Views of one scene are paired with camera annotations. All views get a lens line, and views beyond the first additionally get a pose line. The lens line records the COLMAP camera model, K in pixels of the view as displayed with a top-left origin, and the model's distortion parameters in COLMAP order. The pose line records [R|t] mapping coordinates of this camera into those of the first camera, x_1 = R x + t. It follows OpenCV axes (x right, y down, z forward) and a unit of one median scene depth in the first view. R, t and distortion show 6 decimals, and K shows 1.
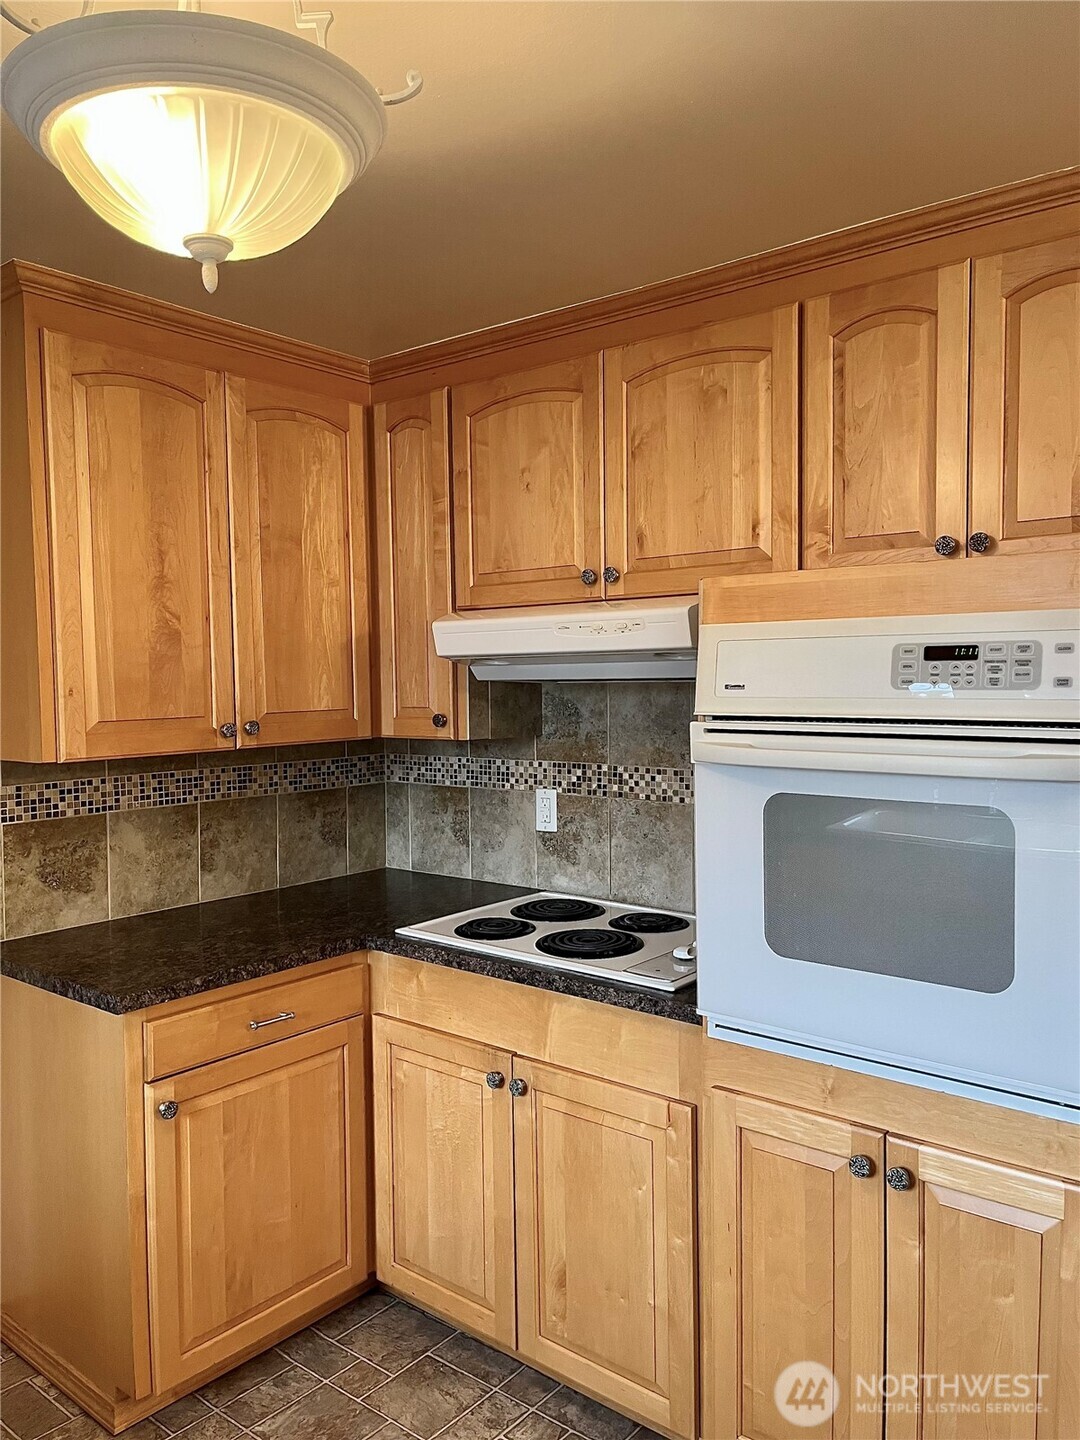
lens RADIAL K [[1106.6, 0, 565.2], [0, 1106.6, 724.2], [0, 0, 1]] dist [0.065089, -0.088013]
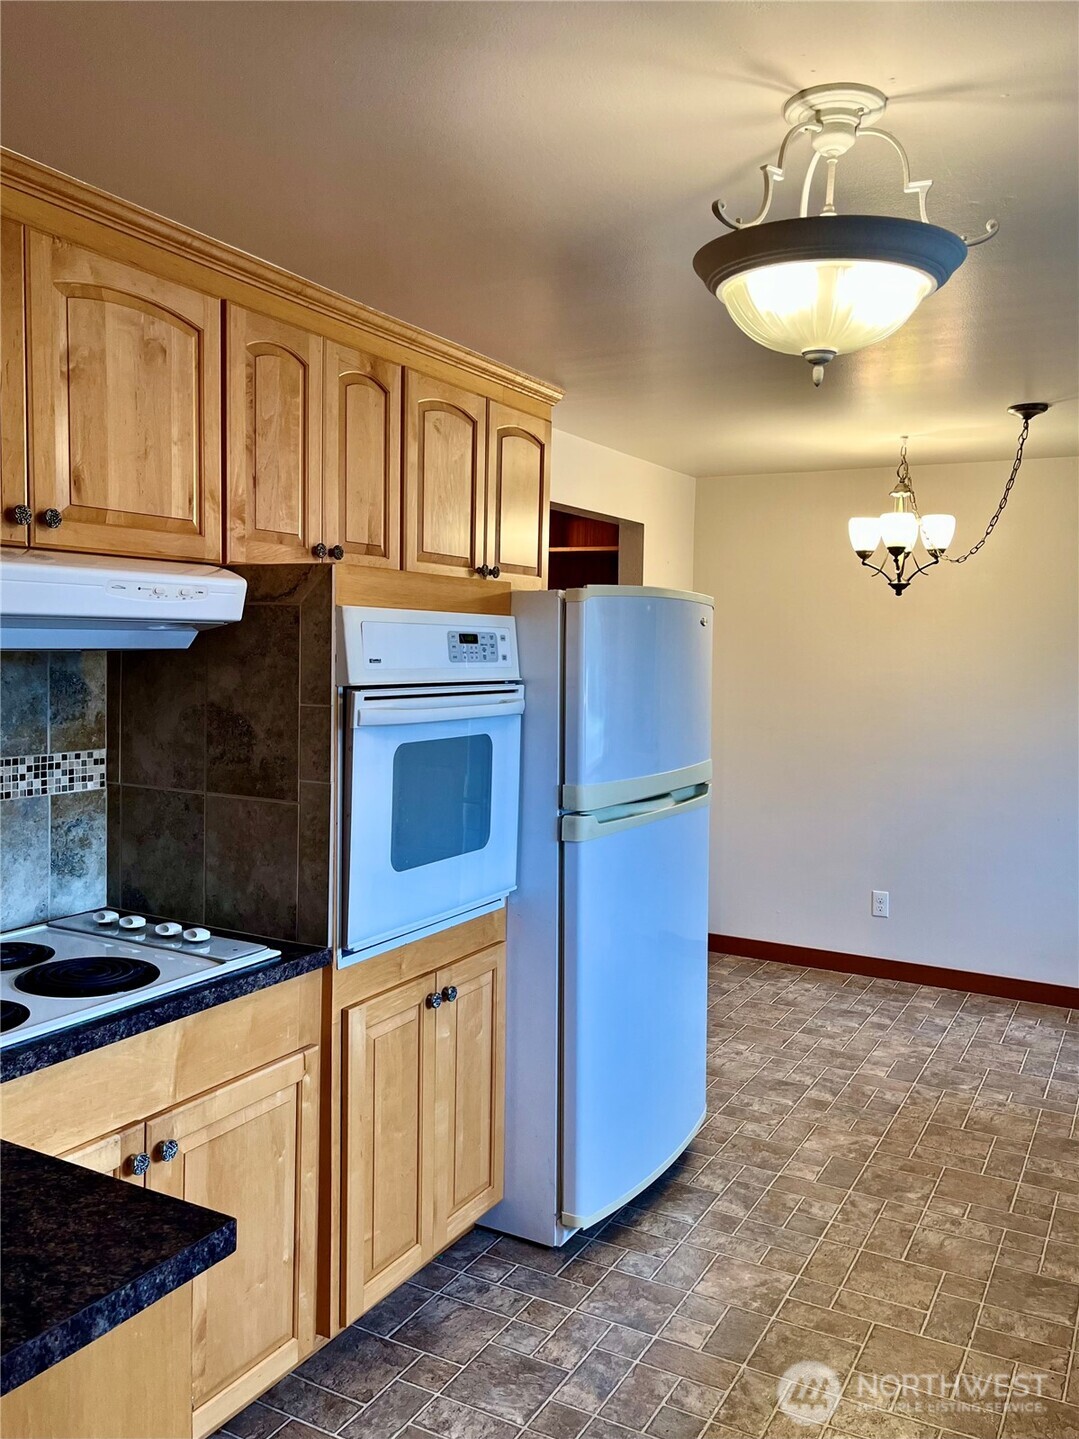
lens RADIAL K [[1105.8, 0, 552.6], [0, 1105.8, 713.9], [0, 0, 1]] dist [0.065089, -0.088013]
pose [[-0.169783, -0.055602, 0.983912, -0.940467], [0.026359, 0.997794, 0.060935, -0.039388], [-0.985129, 0.036281, -0.167943, 0.902627]]
